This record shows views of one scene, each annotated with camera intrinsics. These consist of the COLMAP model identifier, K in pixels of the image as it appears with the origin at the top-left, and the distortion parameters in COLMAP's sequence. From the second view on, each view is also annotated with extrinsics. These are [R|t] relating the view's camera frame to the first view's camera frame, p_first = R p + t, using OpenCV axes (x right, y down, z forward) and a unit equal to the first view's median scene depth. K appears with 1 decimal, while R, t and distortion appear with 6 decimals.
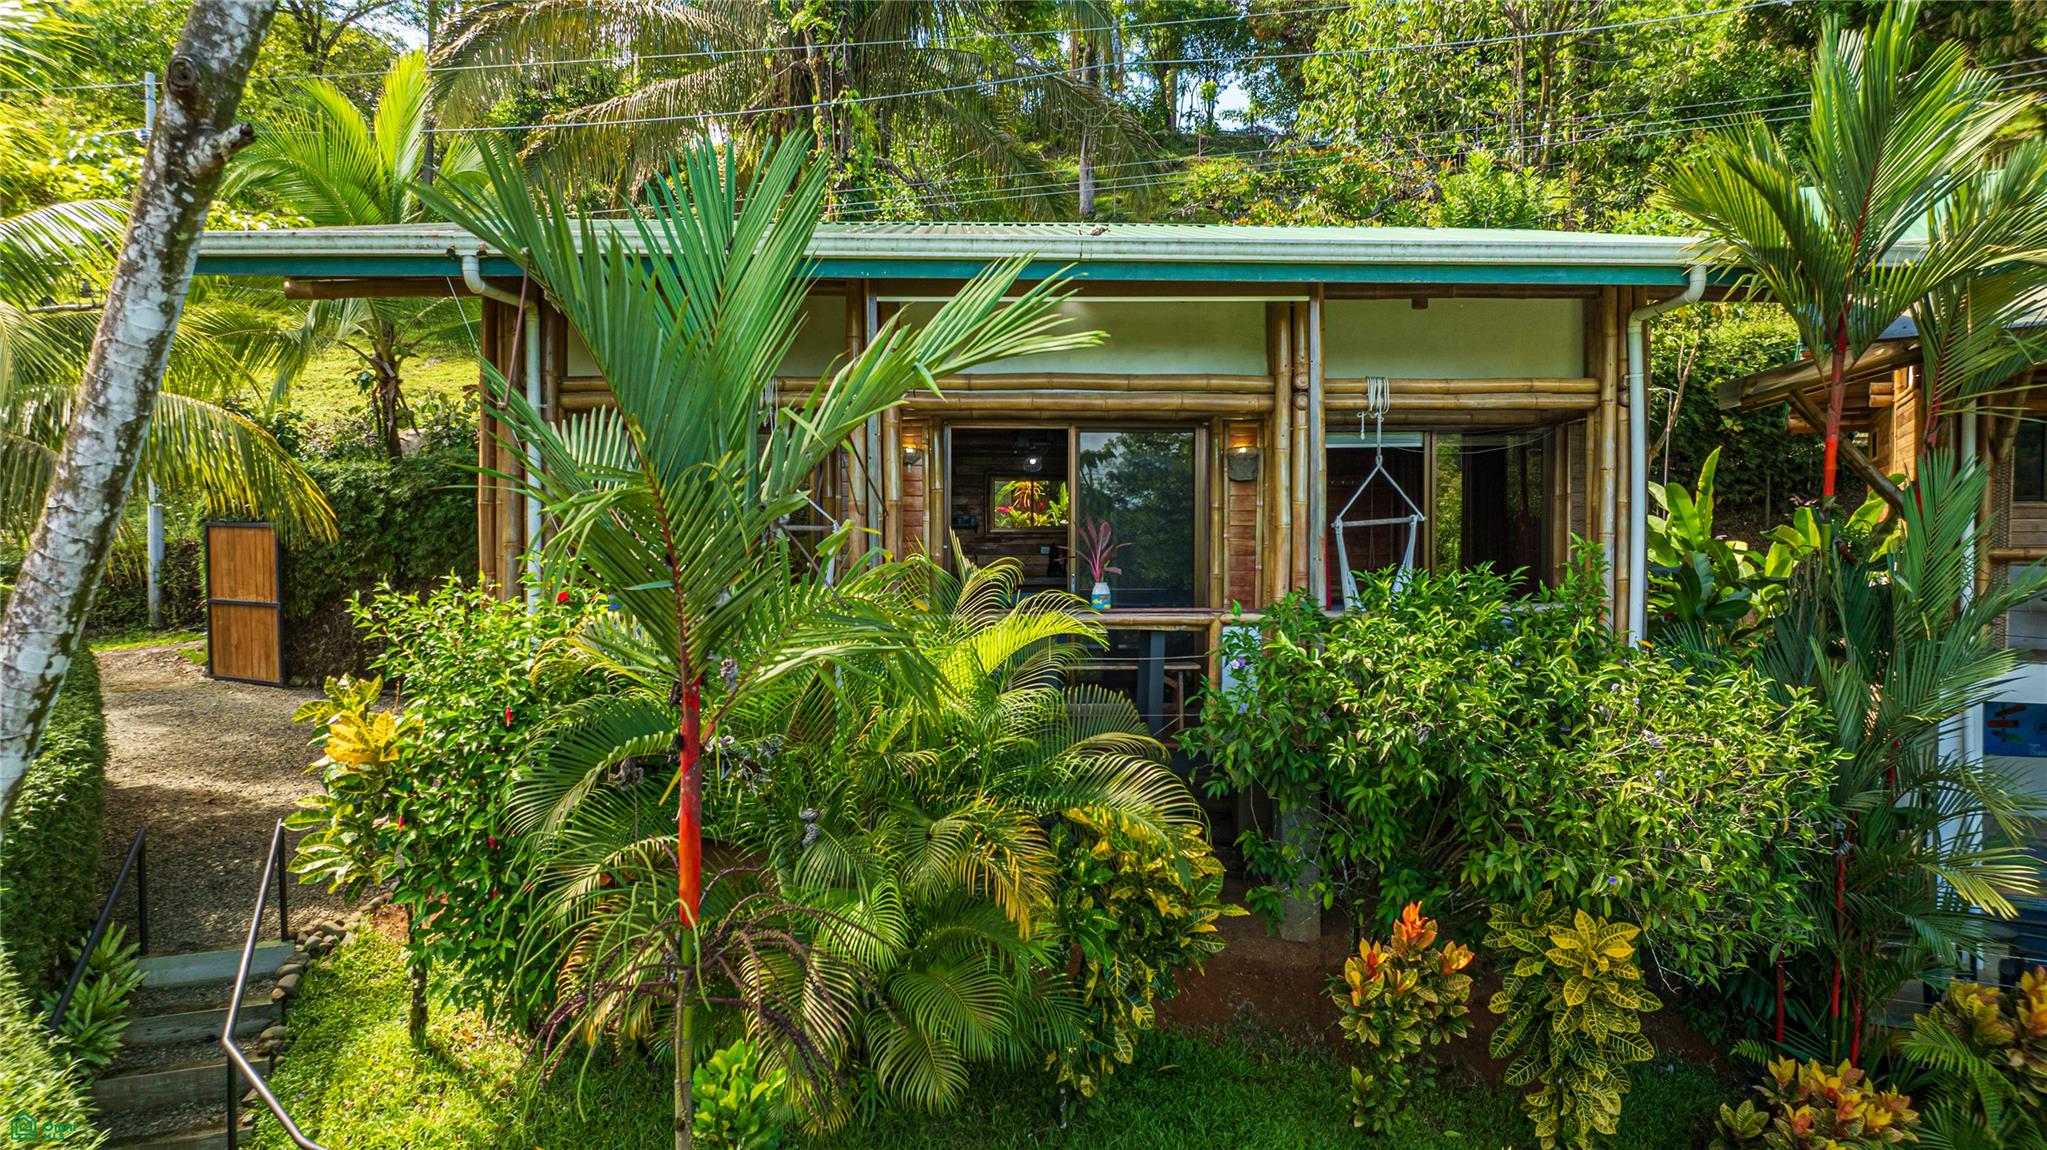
lens RADIAL K [[1428.4, 0, 1023.5], [0, 1428.4, 575.0], [0, 0, 1]] dist [-0.037853, 0.064805]
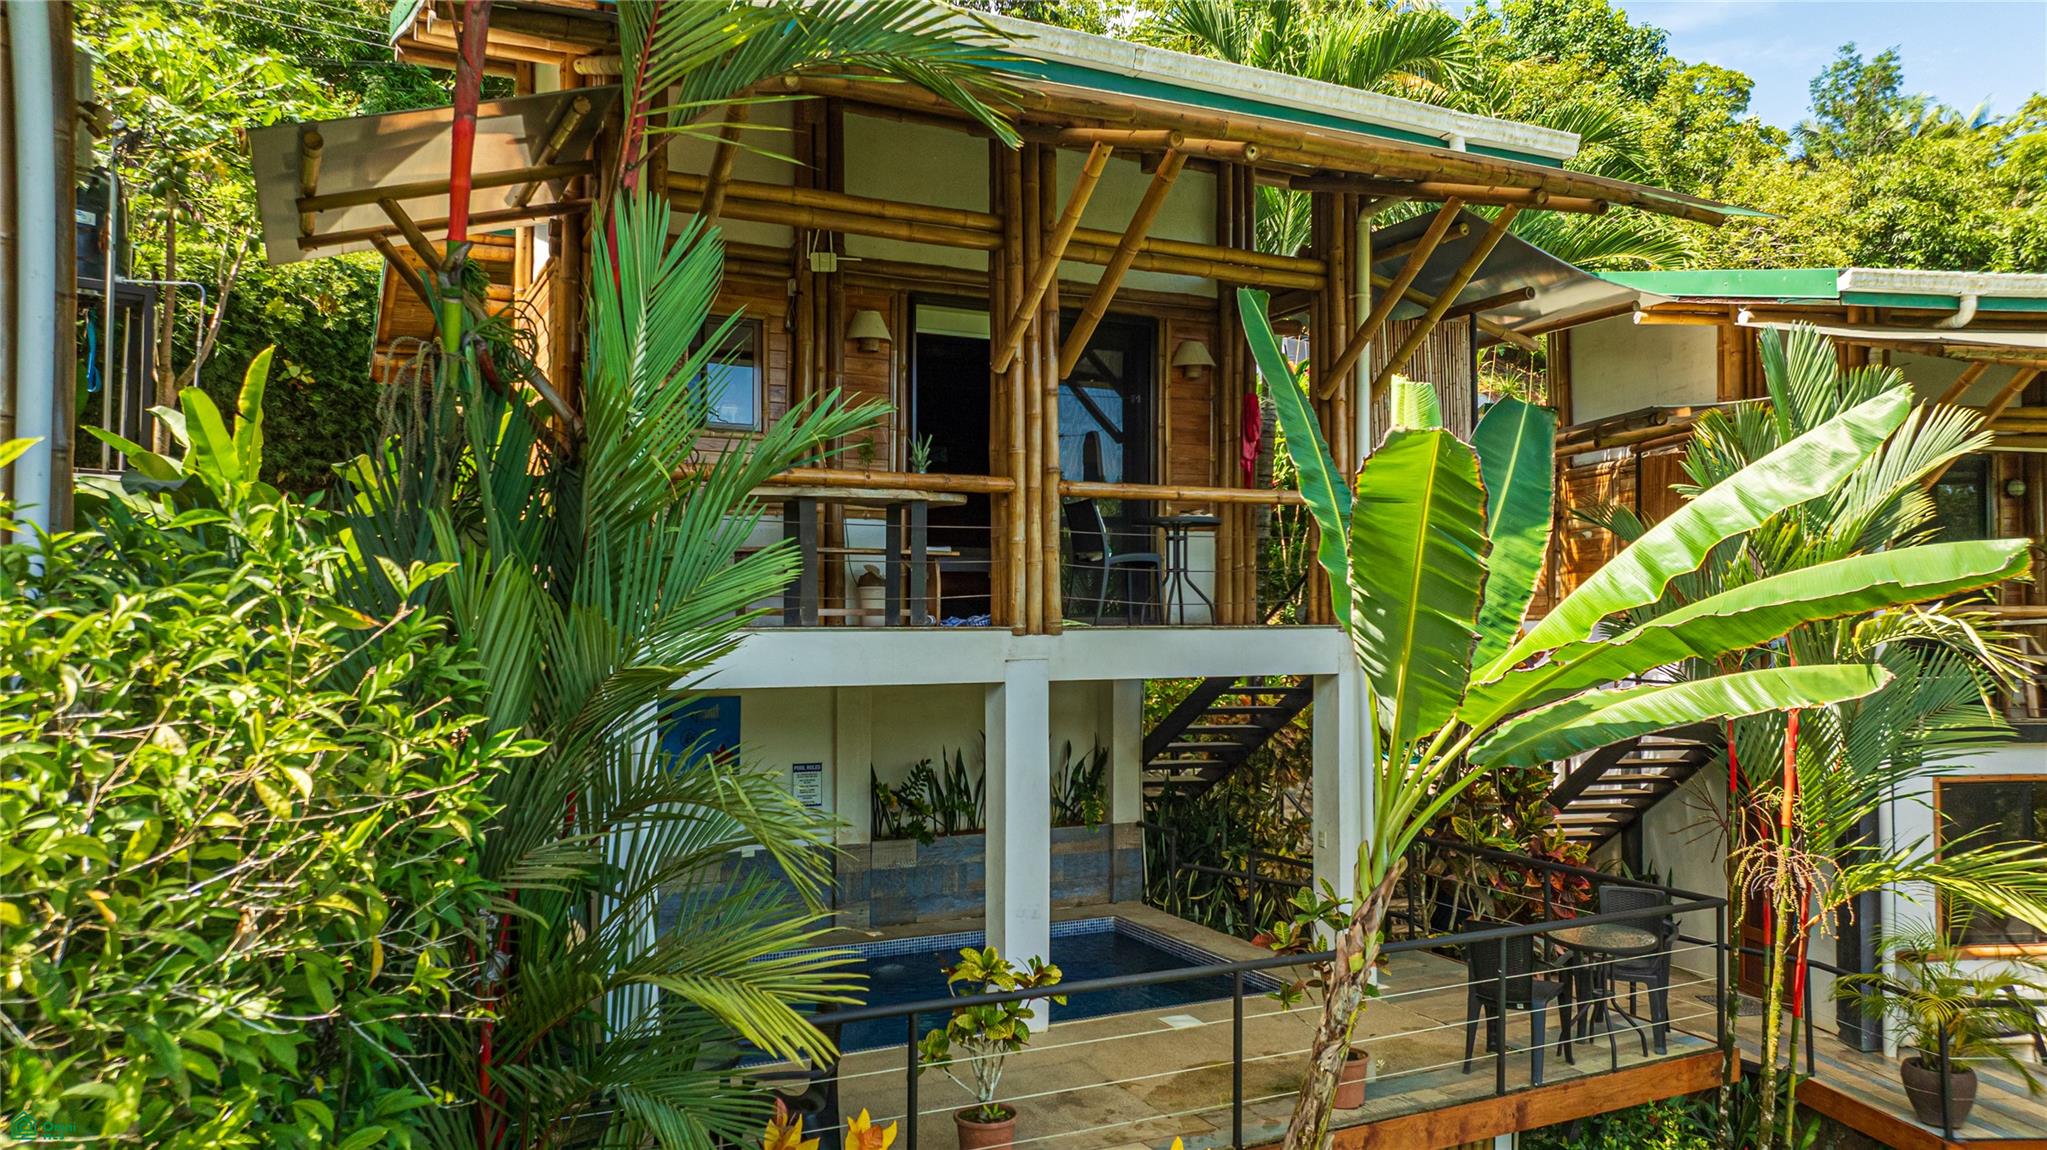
lens RADIAL K [[1428.4, 0, 1023.5], [0, 1428.4, 575.0], [0, 0, 1]] dist [-0.037853, 0.064805]
pose [[0.603102, 0.022033, 0.797360, 0.343751], [0.024296, 0.998647, -0.045972, 0.099211], [-0.797294, 0.047099, 0.601751, 0.643196]]
